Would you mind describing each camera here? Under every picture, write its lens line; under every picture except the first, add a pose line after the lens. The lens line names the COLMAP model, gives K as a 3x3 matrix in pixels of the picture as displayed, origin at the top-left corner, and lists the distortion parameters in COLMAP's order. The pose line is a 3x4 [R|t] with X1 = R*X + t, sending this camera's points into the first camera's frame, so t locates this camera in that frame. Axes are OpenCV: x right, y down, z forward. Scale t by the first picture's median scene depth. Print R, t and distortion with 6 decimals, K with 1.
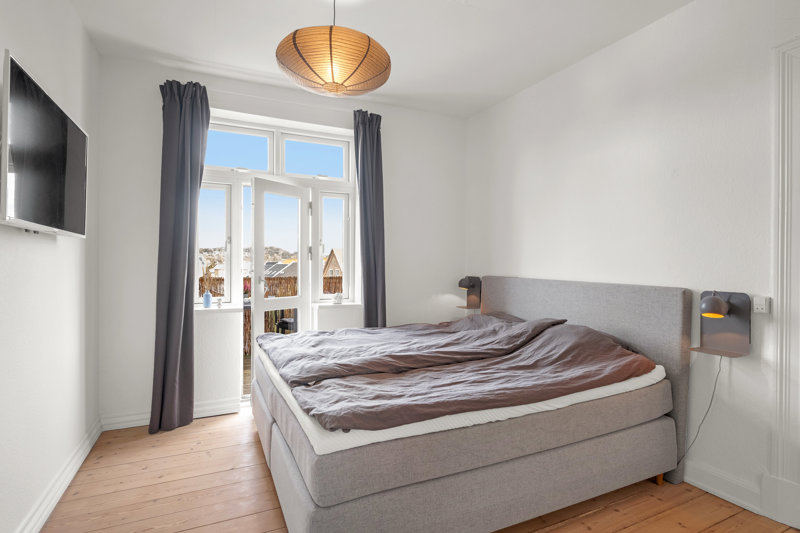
lens RADIAL K [[409.4, 0, 397.1], [0, 409.4, 268.9], [0, 0, 1]] dist [-0.012455, 0.001769]
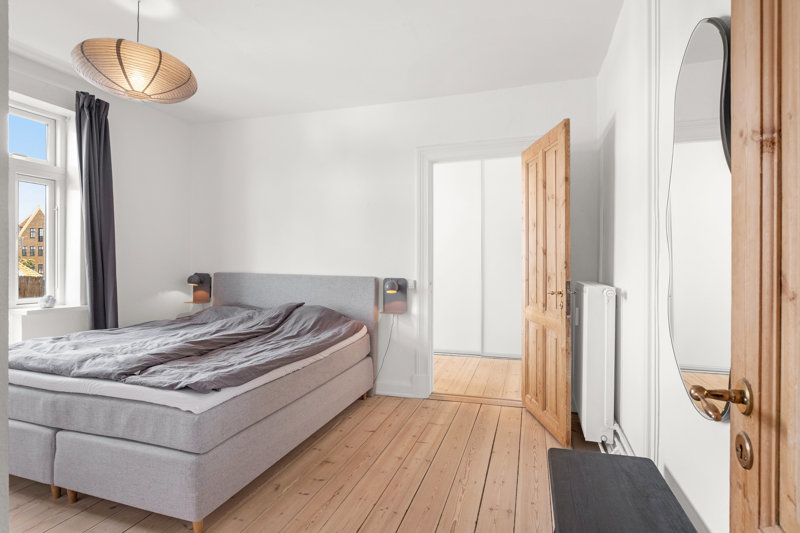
lens RADIAL K [[409.4, 0, 402.8], [0, 409.4, 264.5], [0, 0, 1]] dist [-0.012455, 0.001769]
pose [[0.676714, -0.004193, 0.736234, -0.443721], [0.005688, 0.999984, 0.000468, -0.002888], [-0.736224, 0.003871, 0.676726, -0.208044]]
